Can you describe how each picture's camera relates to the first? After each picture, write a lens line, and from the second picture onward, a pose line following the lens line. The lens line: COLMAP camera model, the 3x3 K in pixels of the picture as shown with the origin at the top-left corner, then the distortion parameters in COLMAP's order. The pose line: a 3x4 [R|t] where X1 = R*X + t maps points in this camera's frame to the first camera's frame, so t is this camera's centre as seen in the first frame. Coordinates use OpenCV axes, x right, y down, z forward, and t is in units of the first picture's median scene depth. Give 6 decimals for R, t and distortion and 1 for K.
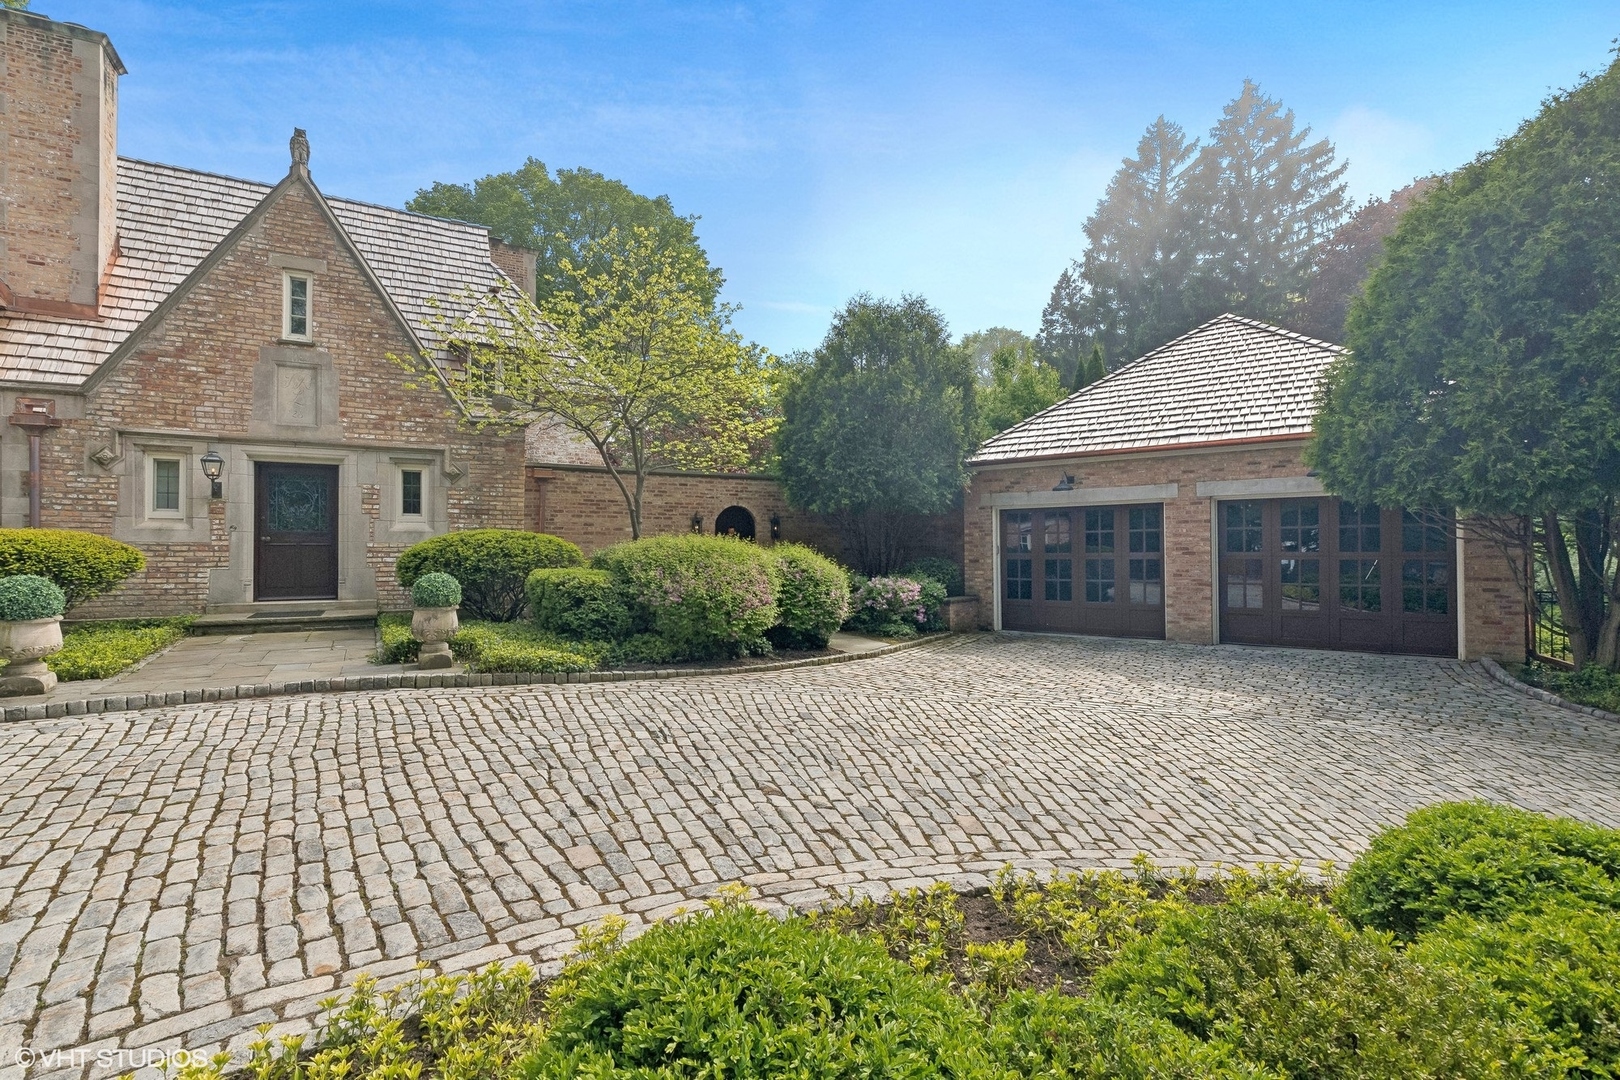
lens RADIAL K [[731.8, 0, 776.1], [0, 731.8, 540.5], [0, 0, 1]] dist [-0.003206, 0.004450]
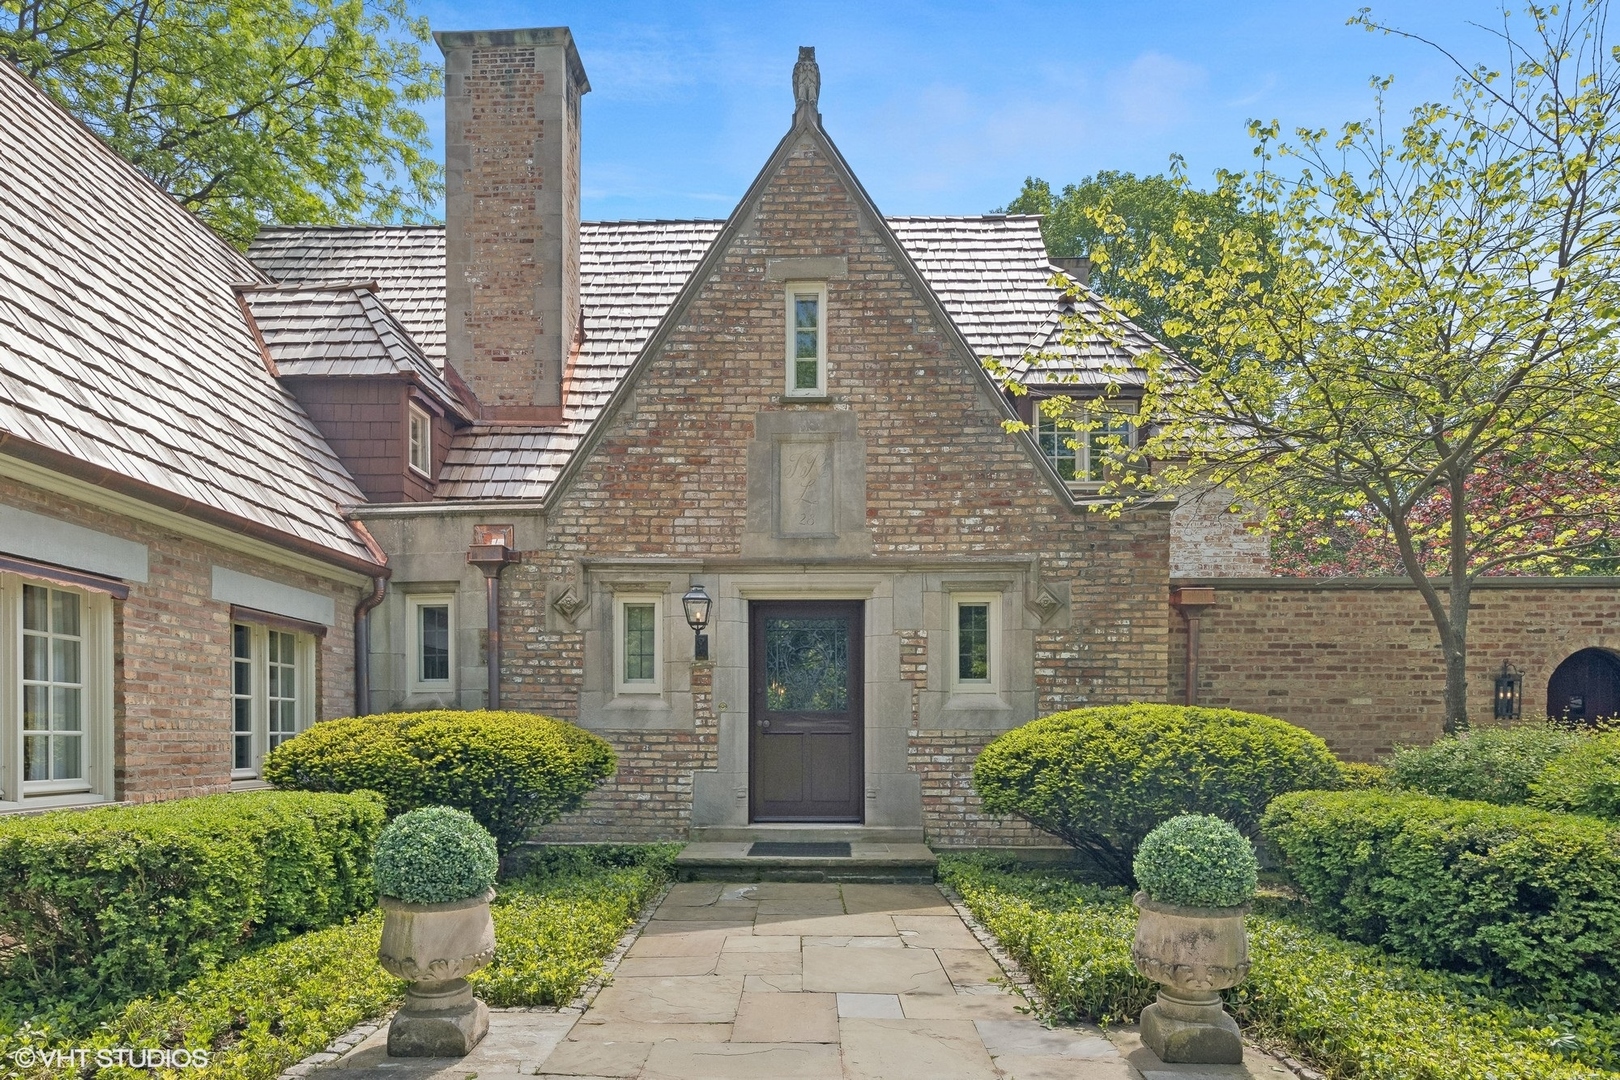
lens RADIAL K [[922.5, 0, 809.1], [0, 922.5, 727.3], [0, 0, 1]] dist [0.013870, -0.000564]
pose [[0.878290, 0.001433, -0.478125, -0.275628], [0.004515, 0.999926, 0.011292, -0.007448], [0.478106, -0.012076, 0.878219, 0.312990]]
